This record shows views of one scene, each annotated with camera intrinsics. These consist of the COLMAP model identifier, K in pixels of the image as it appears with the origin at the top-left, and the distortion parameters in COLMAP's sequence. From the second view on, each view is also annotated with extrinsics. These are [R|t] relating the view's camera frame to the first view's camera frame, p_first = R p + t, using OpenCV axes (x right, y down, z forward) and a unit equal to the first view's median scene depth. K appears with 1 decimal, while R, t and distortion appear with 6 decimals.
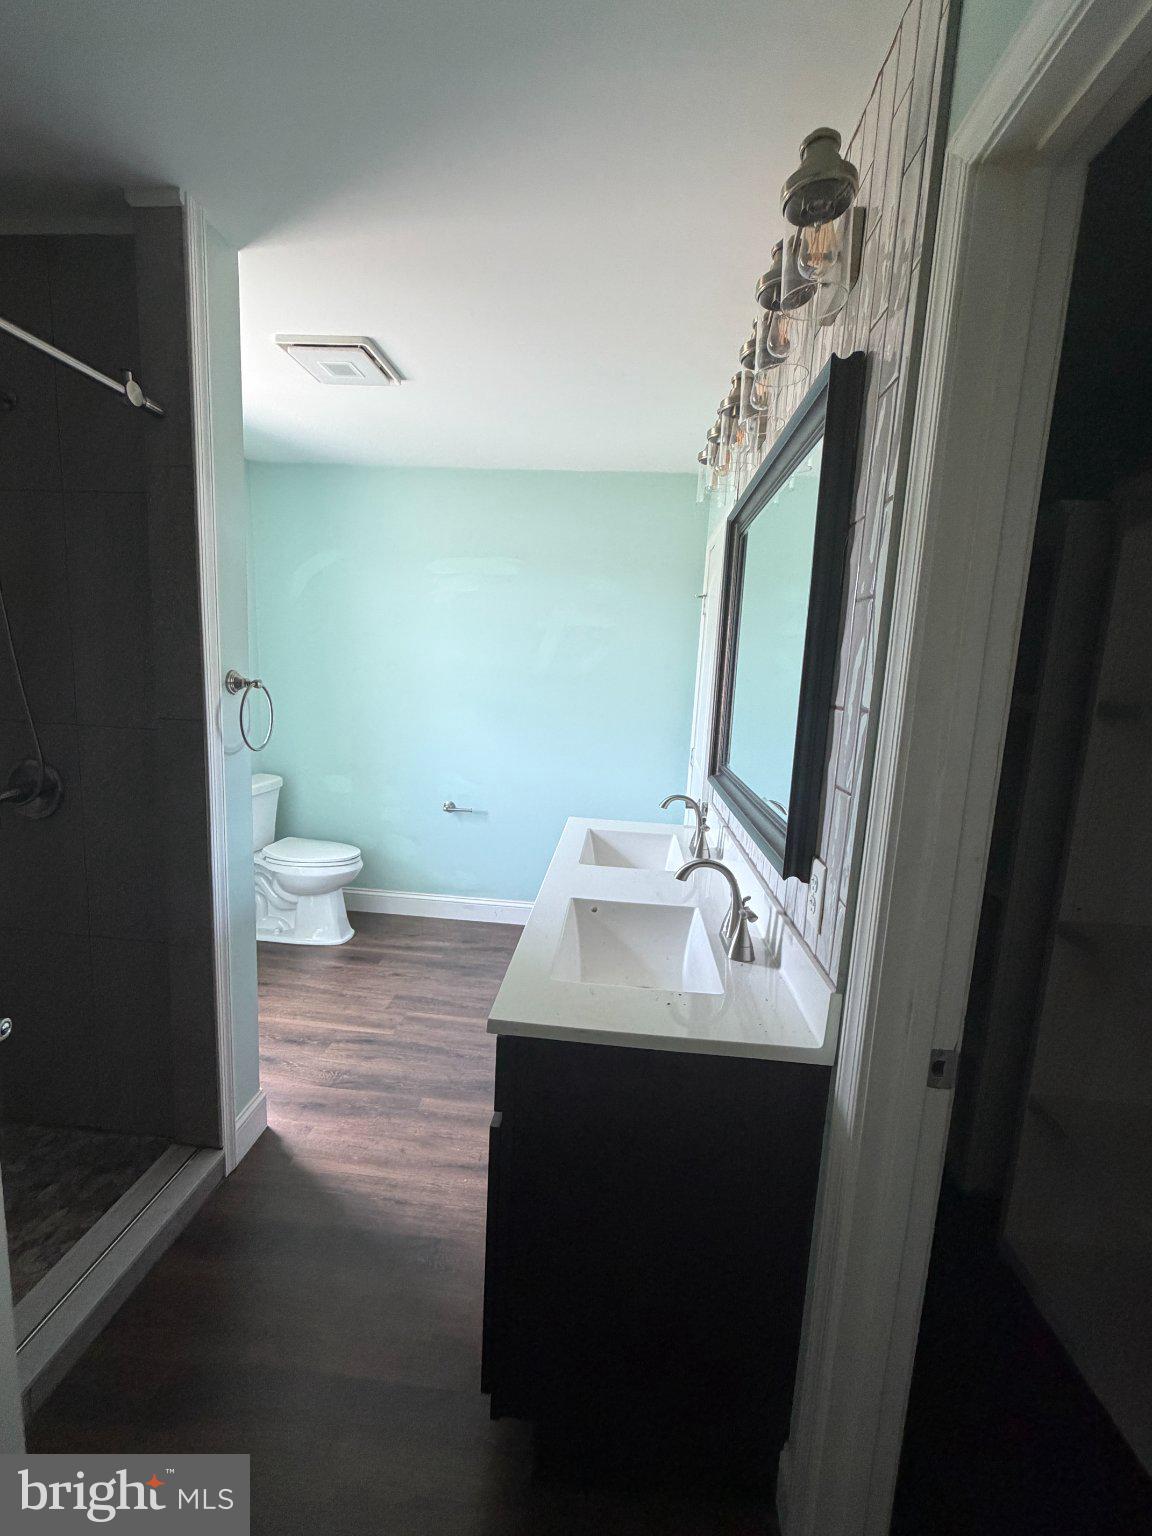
lens RADIAL K [[665.2, 0, 573.8], [0, 665.2, 769.8], [0, 0, 1]] dist [-0.001936, 0.000895]
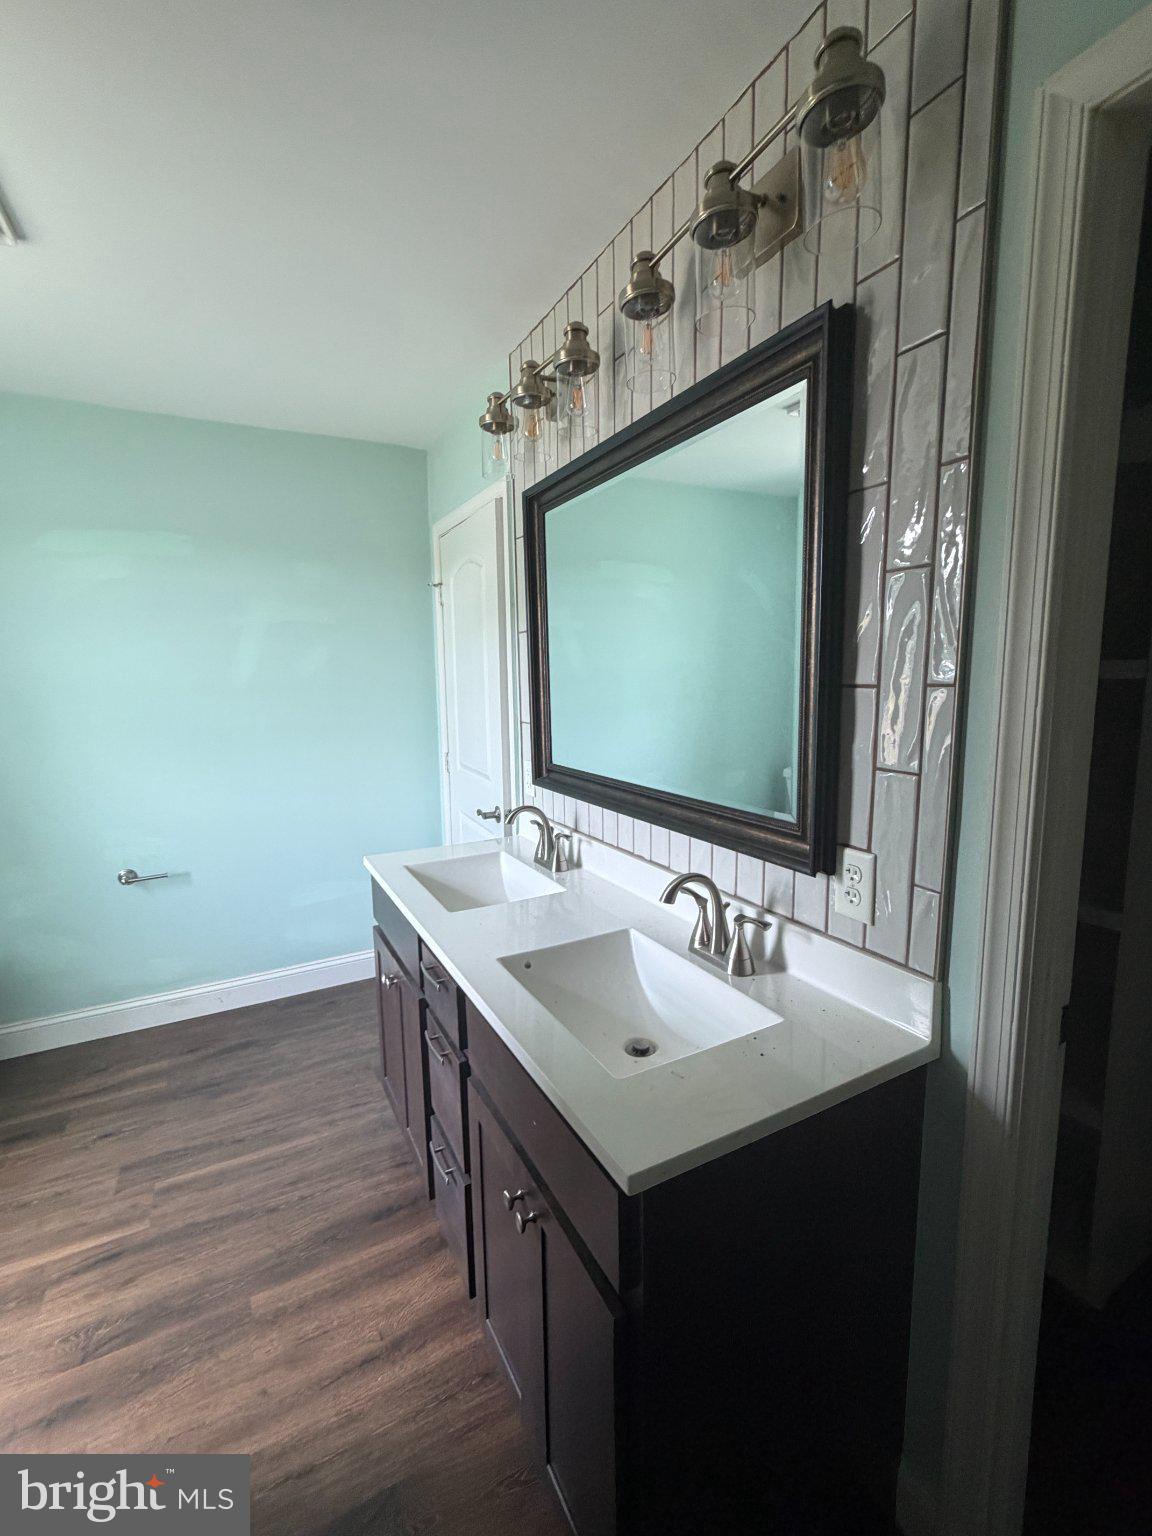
lens RADIAL K [[665.2, 0, 575.8], [0, 665.2, 767.6], [0, 0, 1]] dist [-0.001936, 0.000895]
pose [[0.839192, -0.141049, 0.525226, -0.204099], [0.140262, 0.989242, 0.041554, -0.033657], [-0.525437, 0.038797, 0.849948, 0.183603]]
